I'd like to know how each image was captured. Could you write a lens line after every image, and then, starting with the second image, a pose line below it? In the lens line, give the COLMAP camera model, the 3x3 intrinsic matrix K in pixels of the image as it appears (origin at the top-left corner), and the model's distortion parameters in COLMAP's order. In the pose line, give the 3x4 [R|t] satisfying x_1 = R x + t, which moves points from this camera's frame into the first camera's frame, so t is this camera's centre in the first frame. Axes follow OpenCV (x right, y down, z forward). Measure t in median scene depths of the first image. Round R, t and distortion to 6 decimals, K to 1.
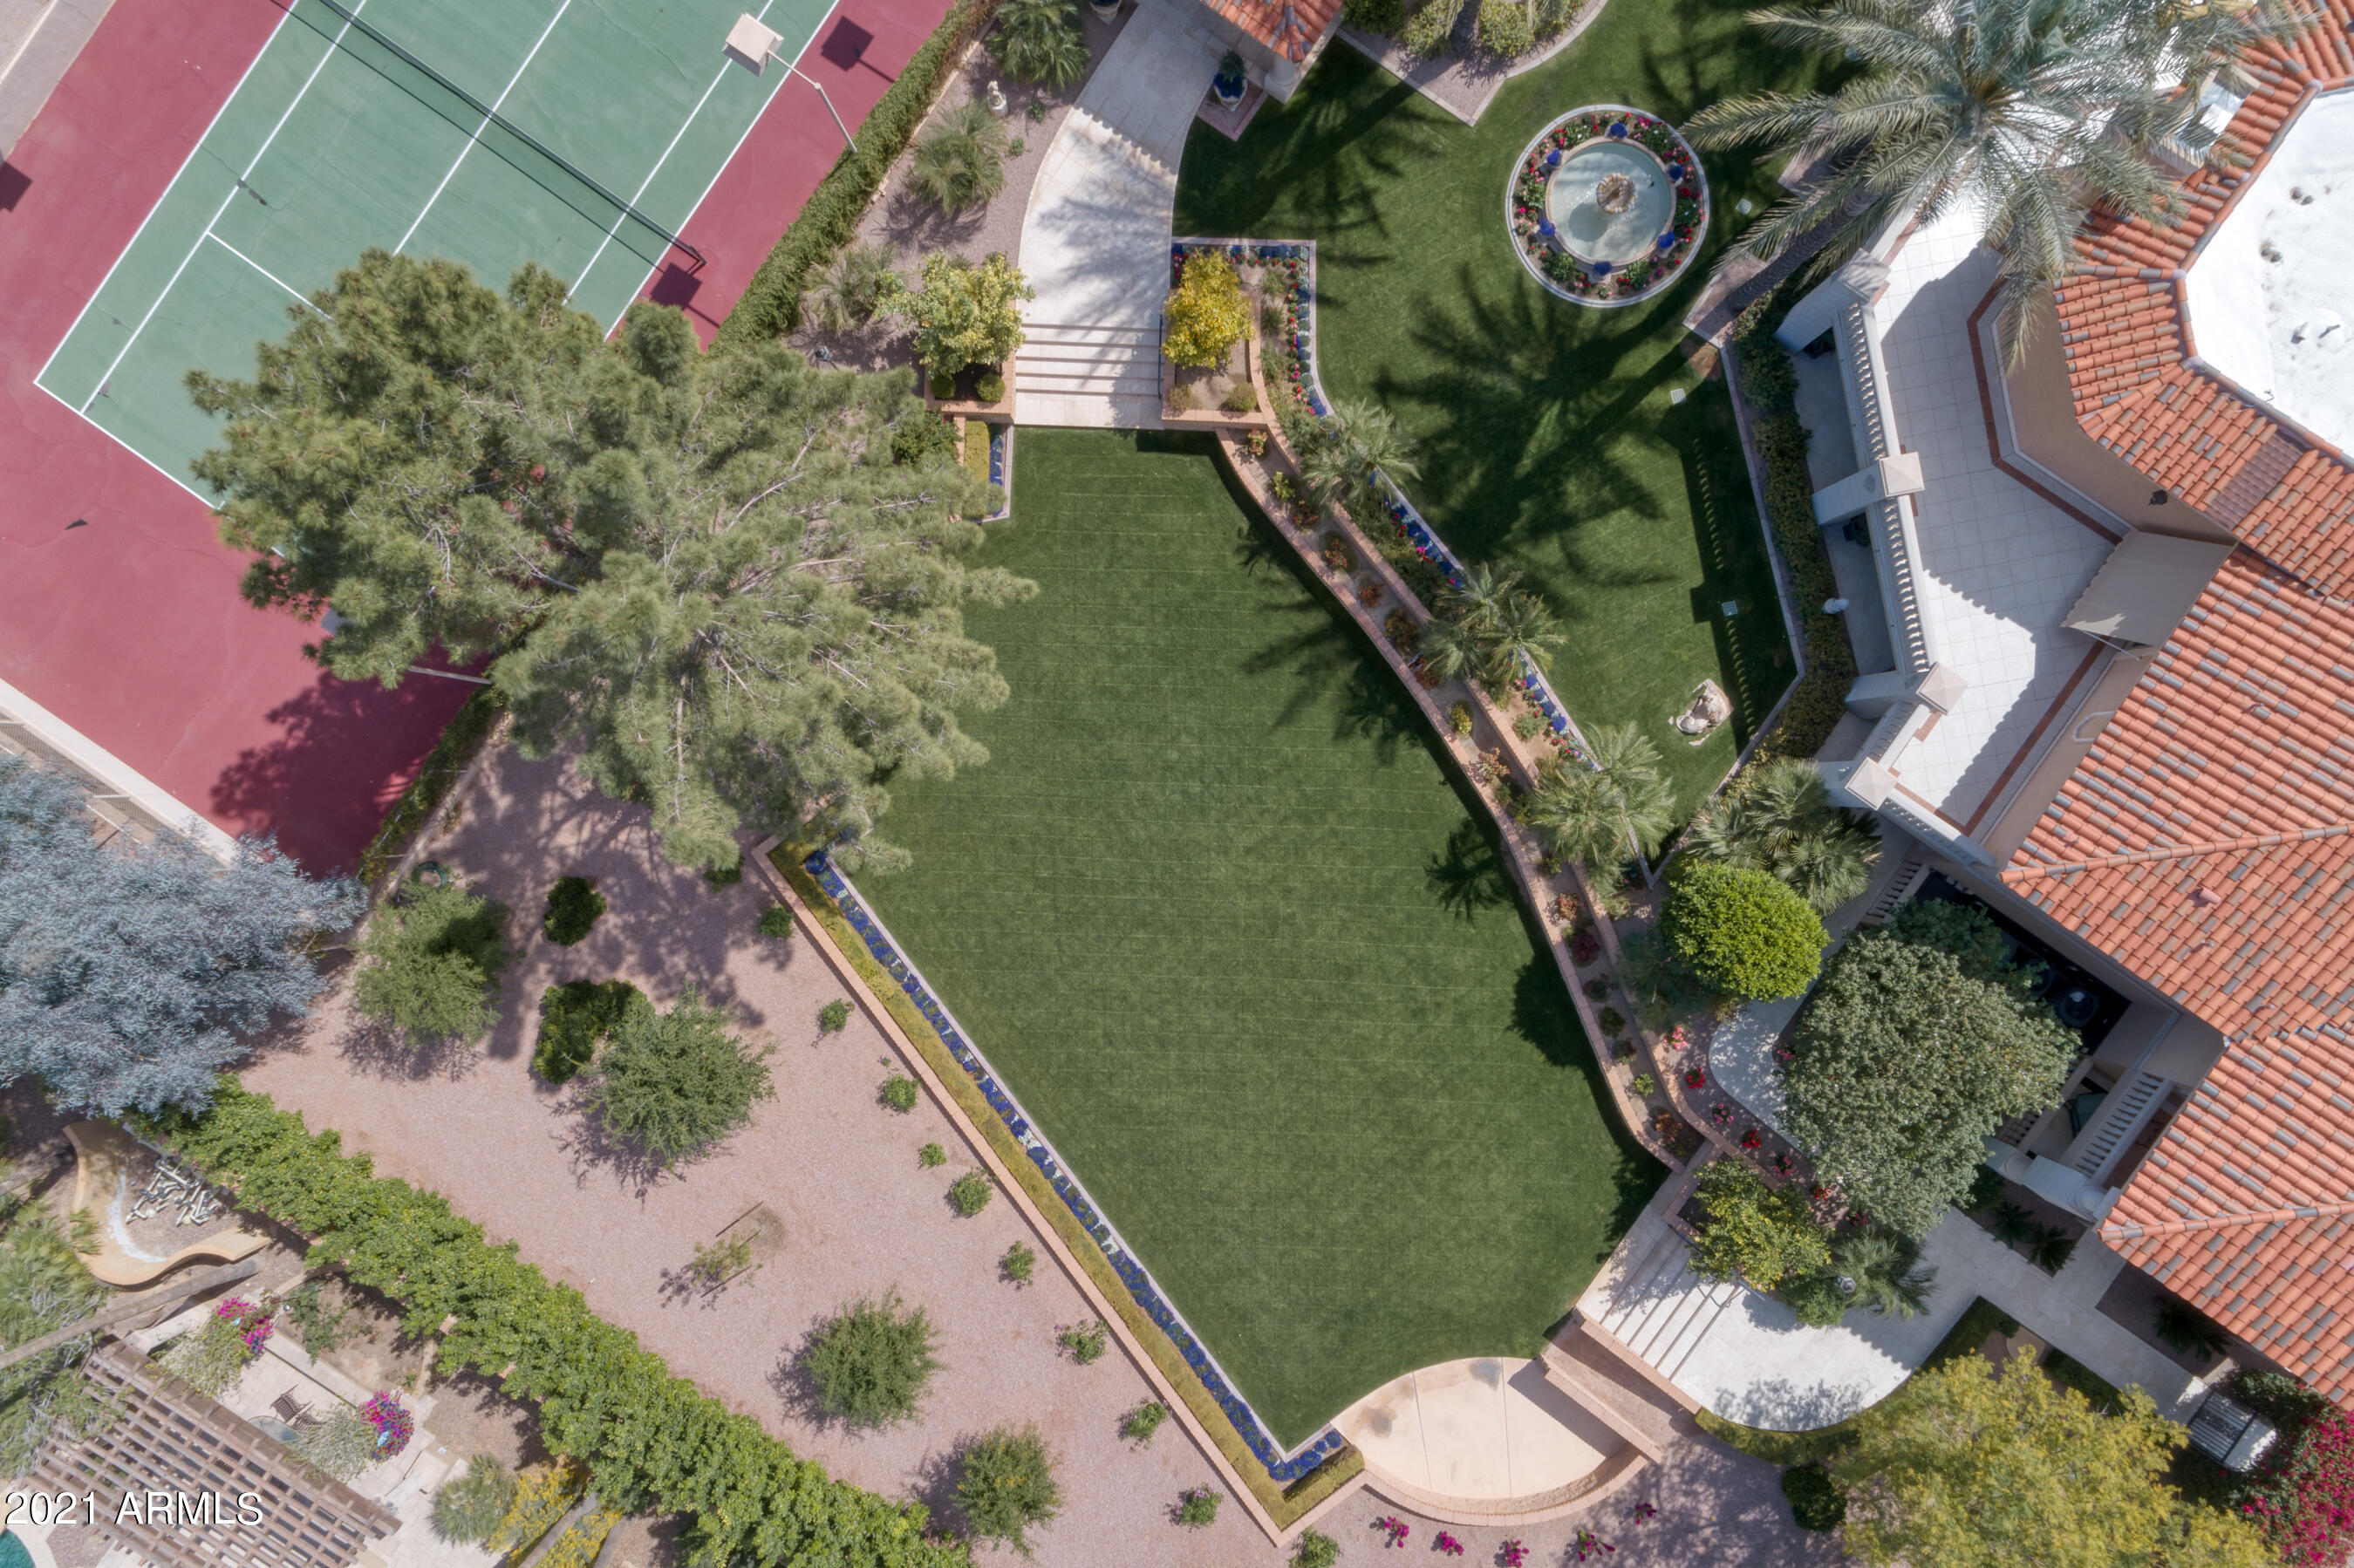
lens RADIAL K [[1566.5, 0, 1177.0], [0, 1566.5, 784.0], [0, 0, 1]] dist [0.033250, -0.000178]
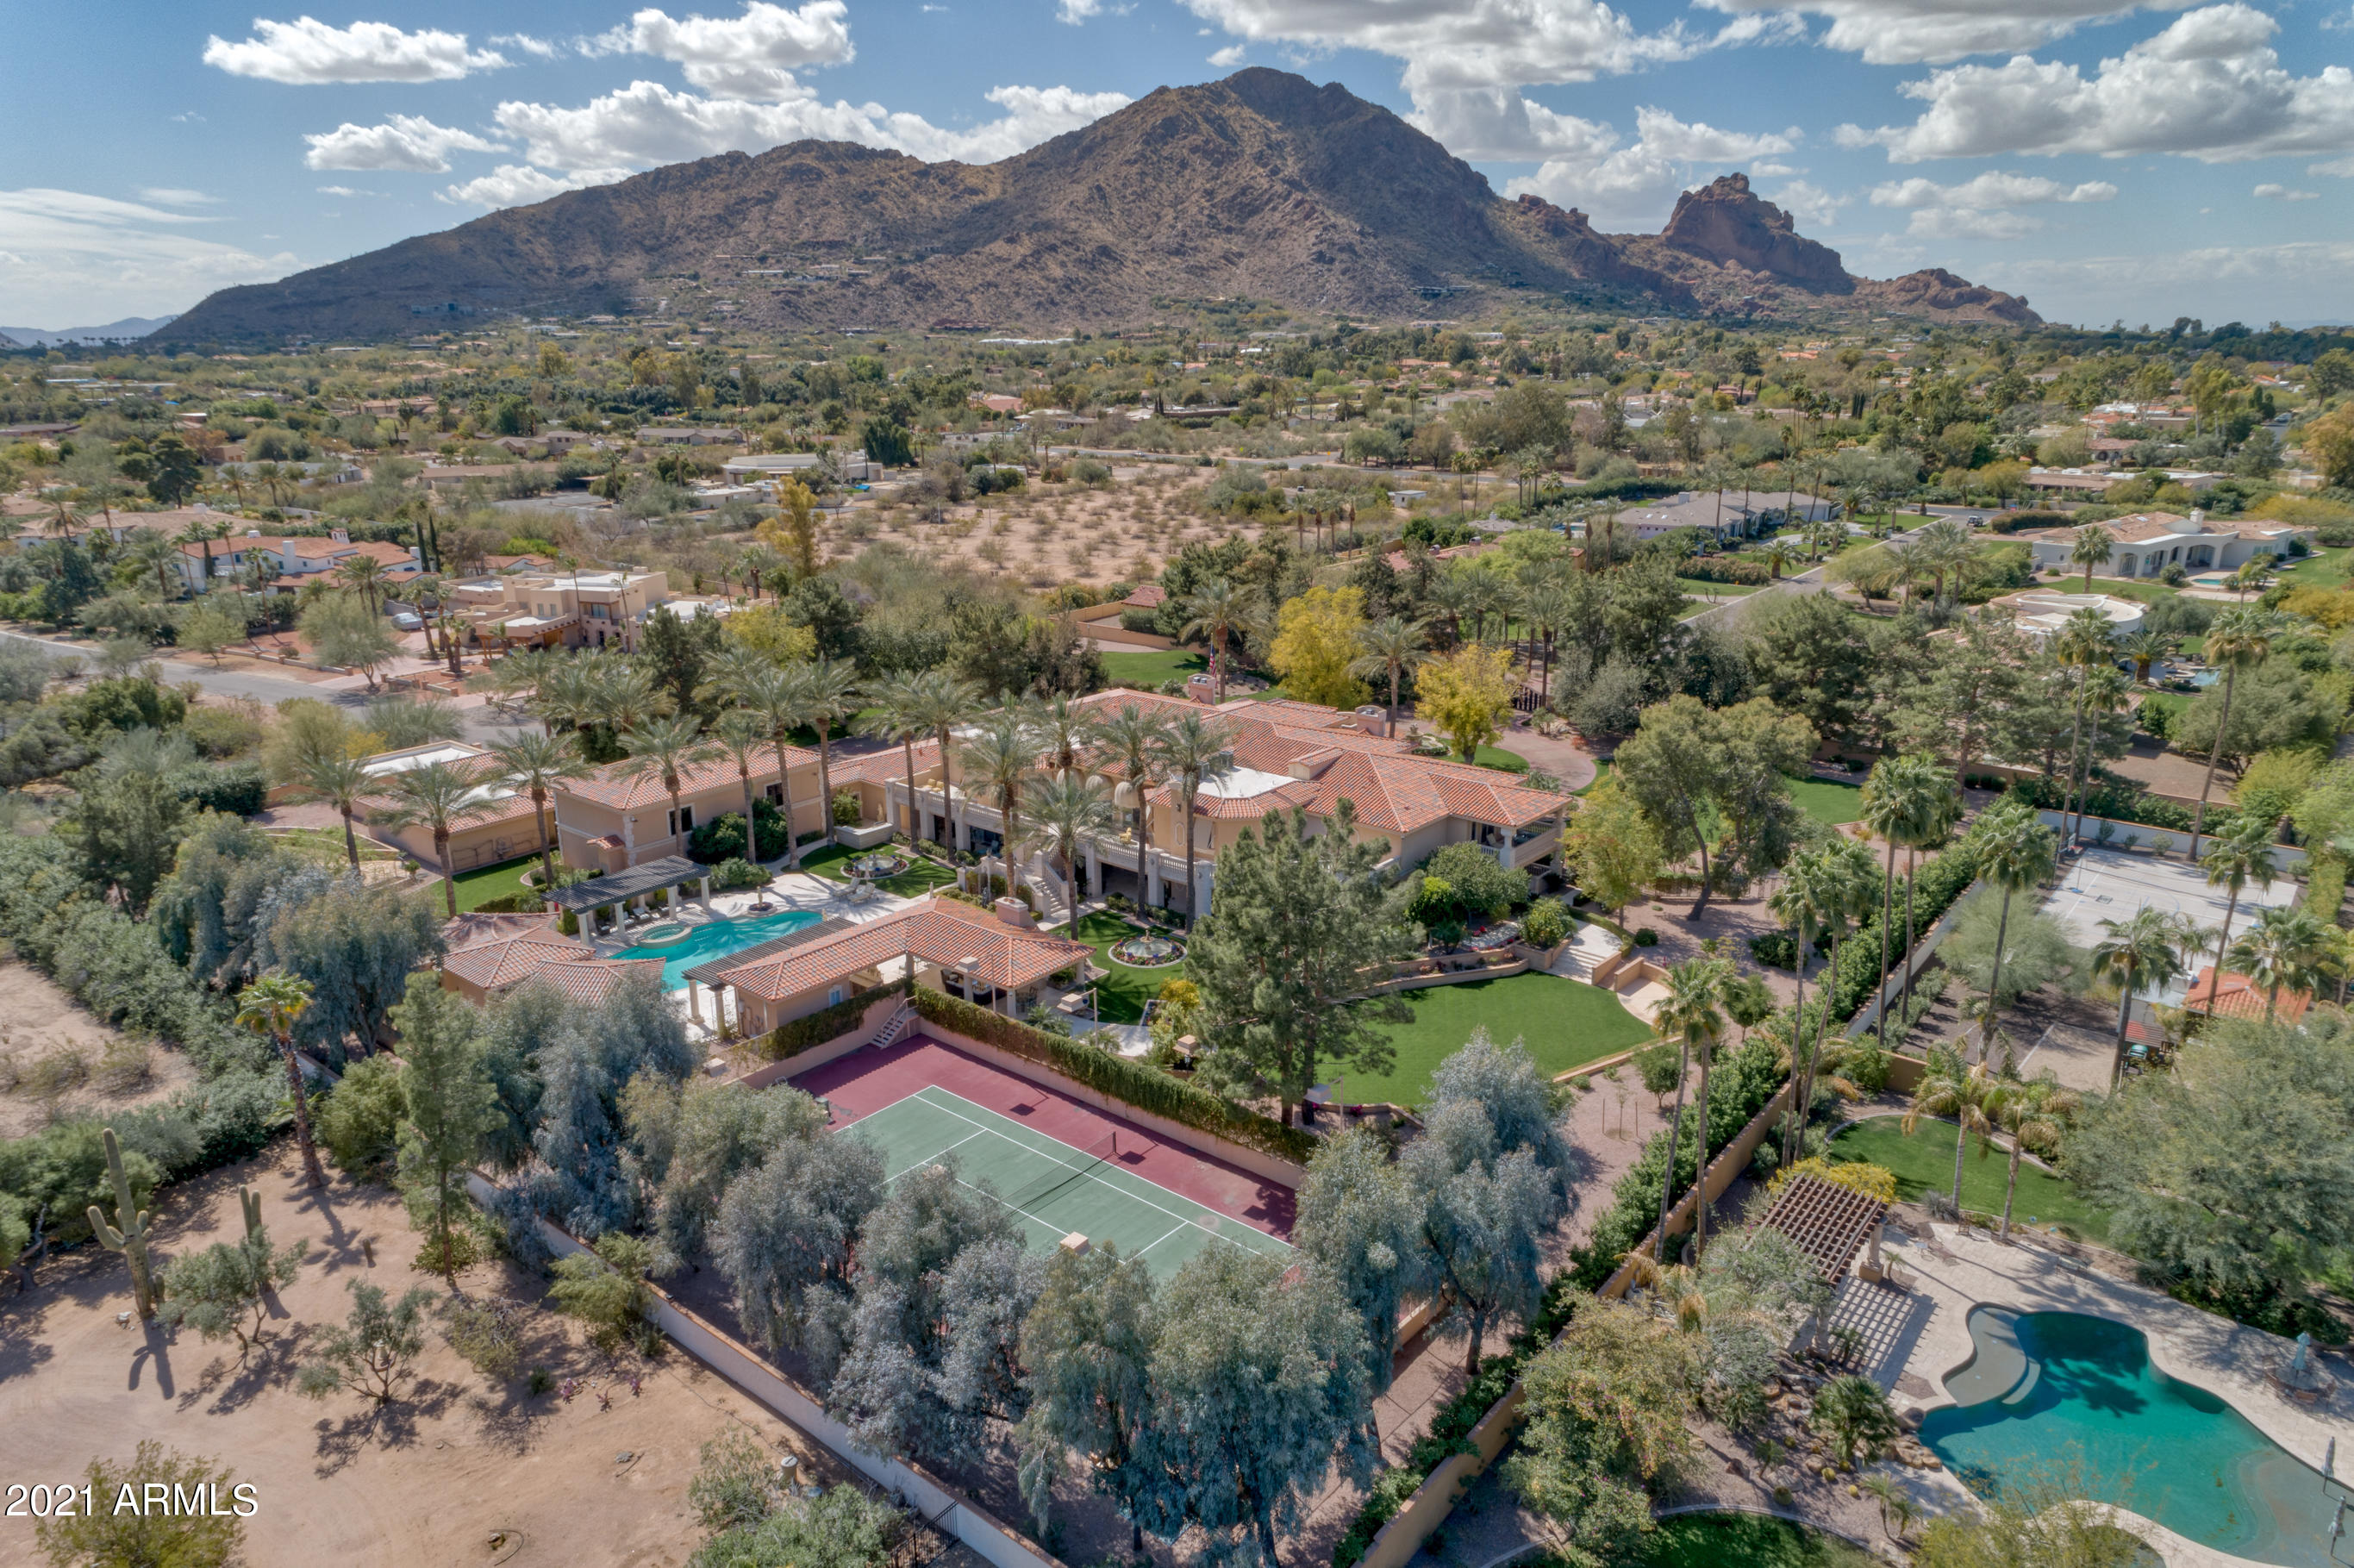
lens RADIAL K [[1566.6, 0, 1177.0], [0, 1566.6, 784.0], [0, 0, 1]] dist [0.033250, -0.000178]
pose [[0.089161, -0.280636, 0.955664, -2.077271], [0.996013, 0.027861, -0.084744, -0.112344], [-0.002843, 0.959410, 0.282001, 0.019424]]
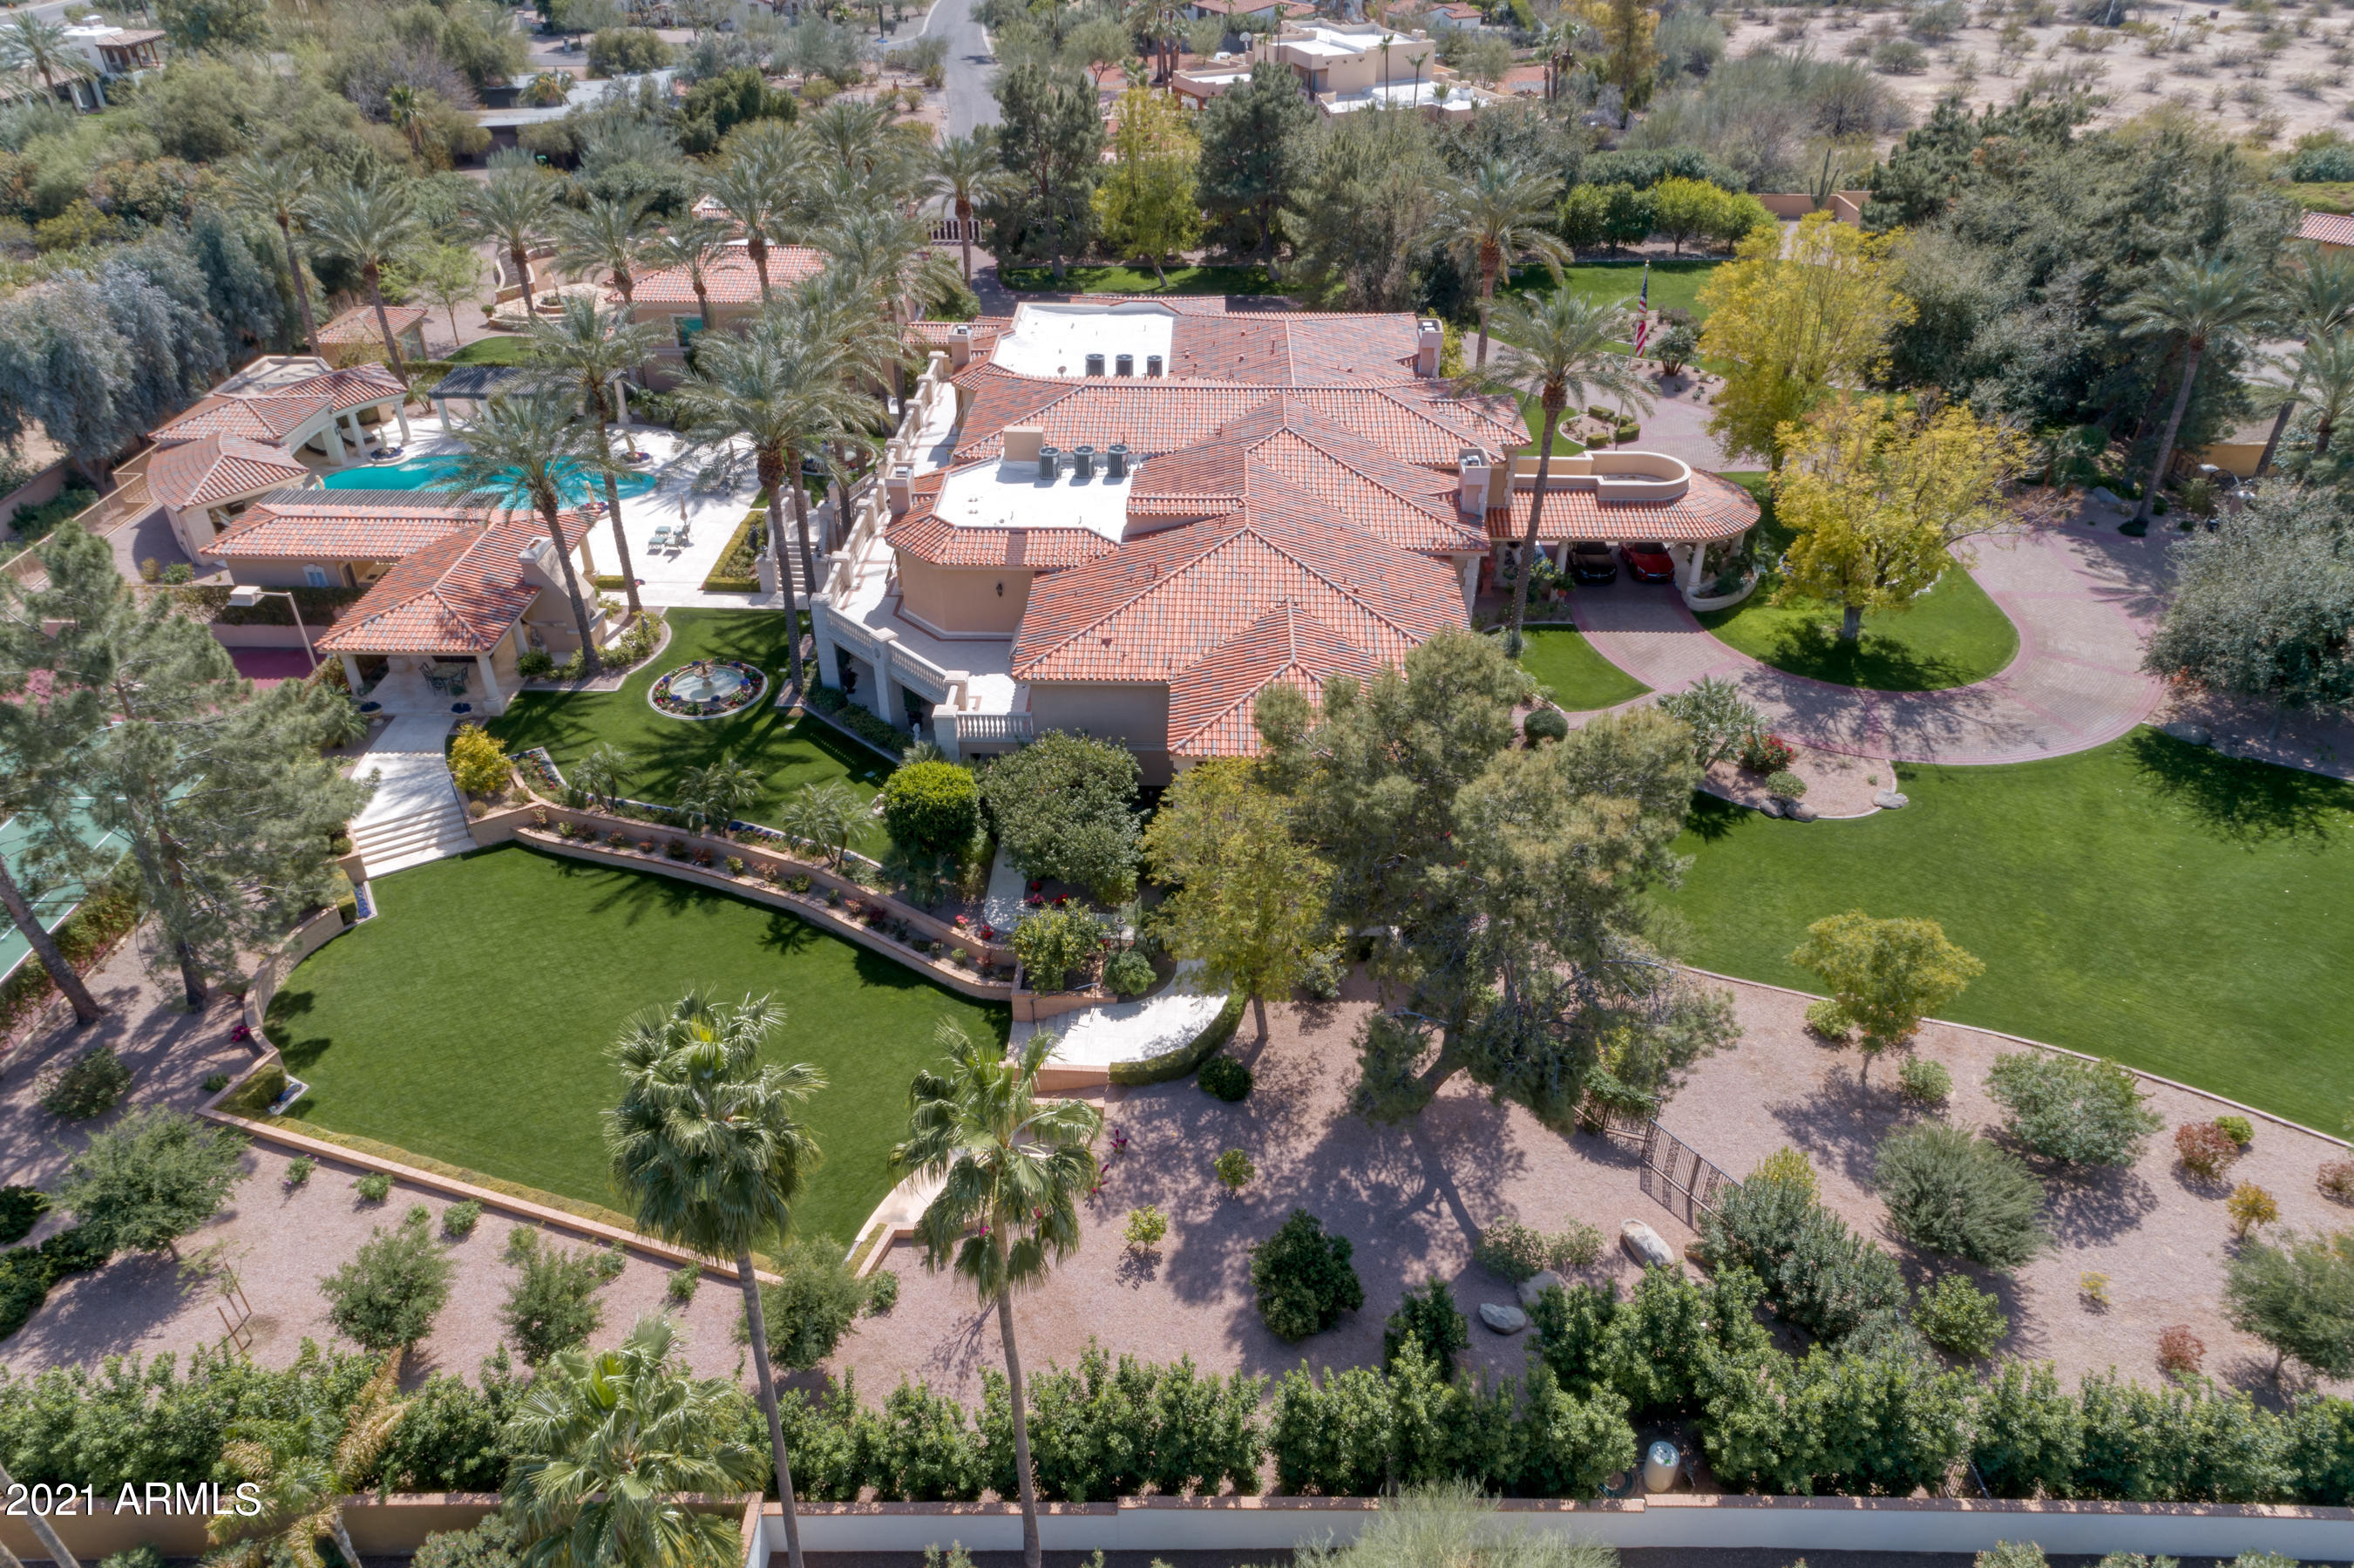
lens RADIAL K [[1566.6, 0, 1177.0], [0, 1566.6, 784.0], [0, 0, 1]] dist [0.033250, -0.000178]
pose [[0.832033, -0.302063, 0.465273, -0.136930], [0.554639, 0.467854, -0.688104, 1.166086], [-0.009829, 0.830584, 0.556806, 0.112851]]
